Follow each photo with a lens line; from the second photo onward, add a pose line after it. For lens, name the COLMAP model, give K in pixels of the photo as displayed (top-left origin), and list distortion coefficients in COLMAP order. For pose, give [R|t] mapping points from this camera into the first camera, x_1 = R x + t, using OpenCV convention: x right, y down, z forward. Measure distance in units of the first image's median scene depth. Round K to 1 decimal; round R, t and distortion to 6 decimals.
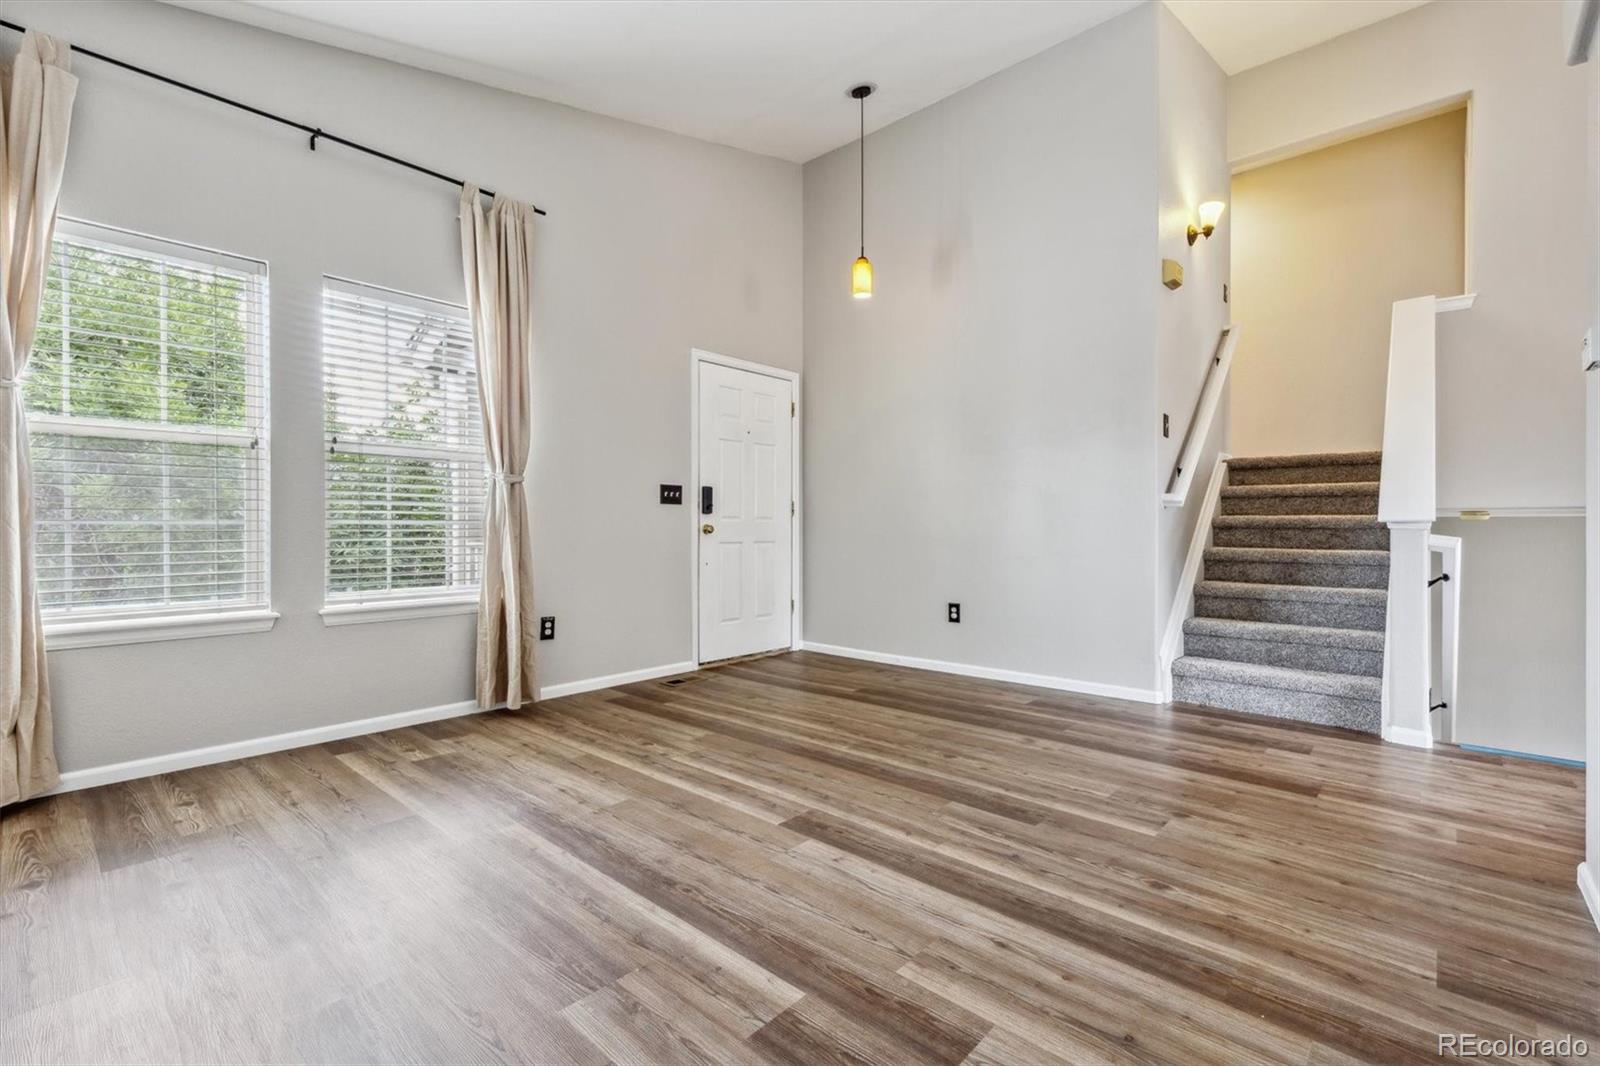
lens RADIAL K [[722.1, 0, 799.4], [0, 722.1, 537.3], [0, 0, 1]] dist [0.001760, 0.000137]
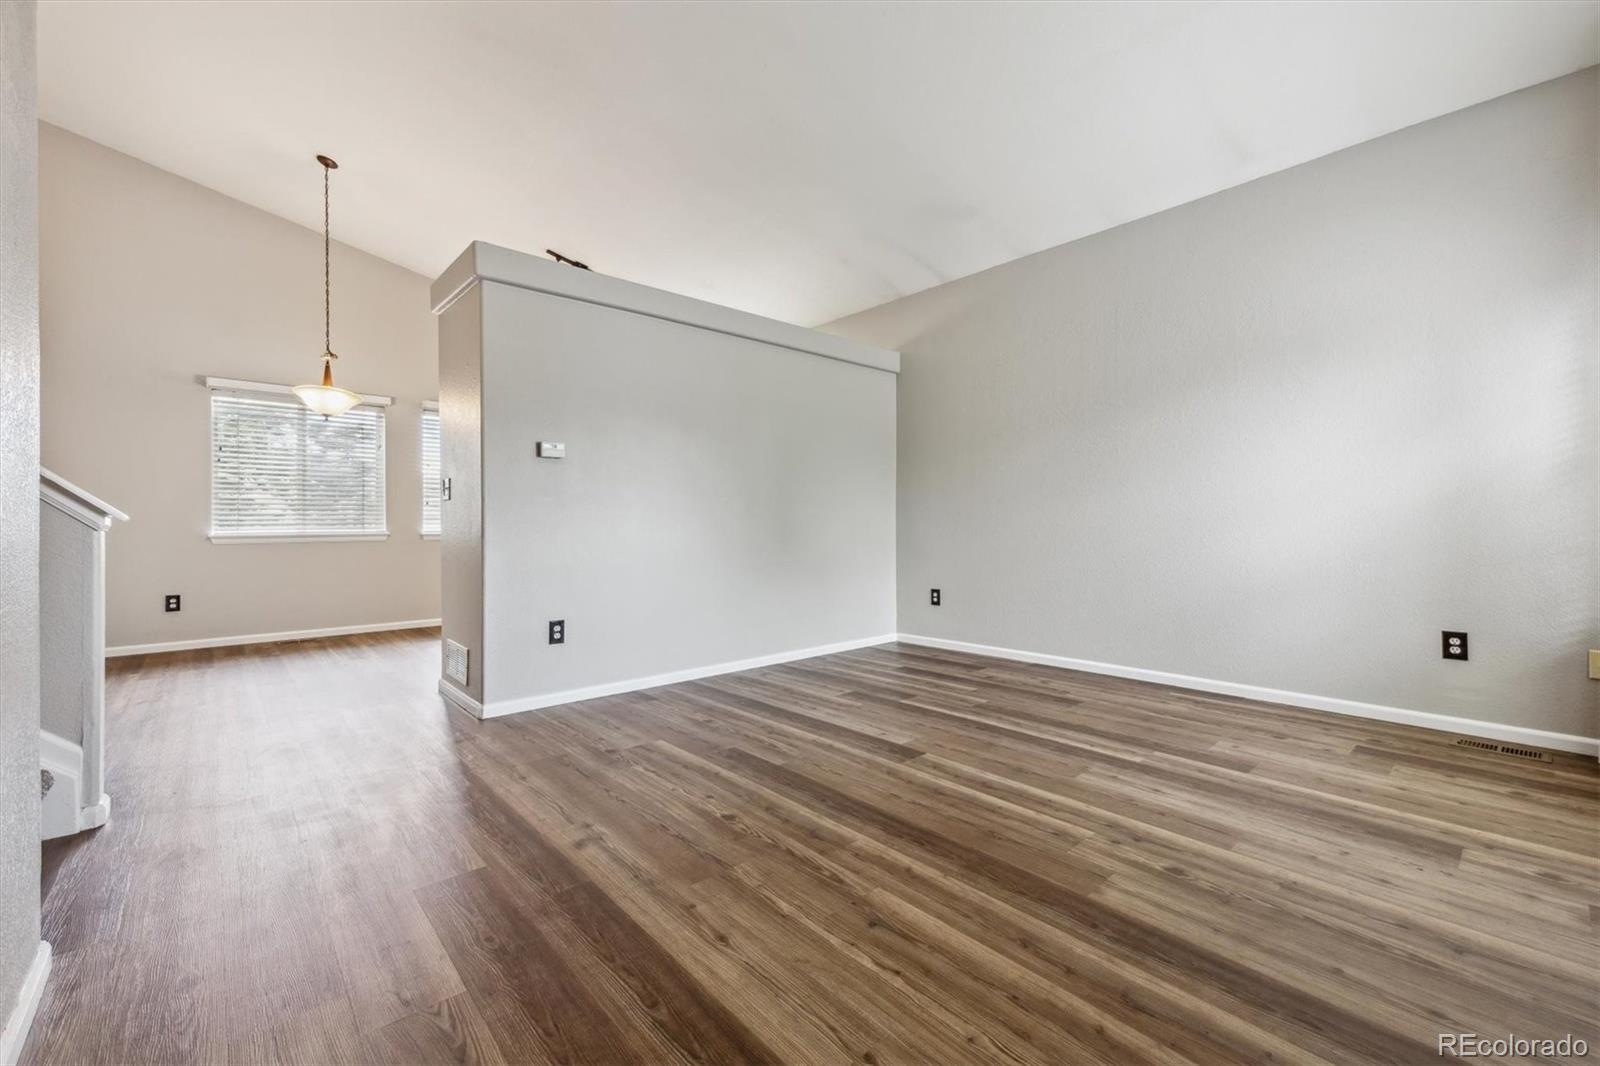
lens RADIAL K [[652.4, 0, 802.9], [0, 652.4, 526.2], [0, 0, 1]] dist [0.000154, -0.000007]
pose [[-0.994290, 0.003084, 0.106664, 0.056640], [0.004778, 0.999866, 0.015628, -0.027680], [-0.106602, 0.016049, -0.994172, 1.872621]]
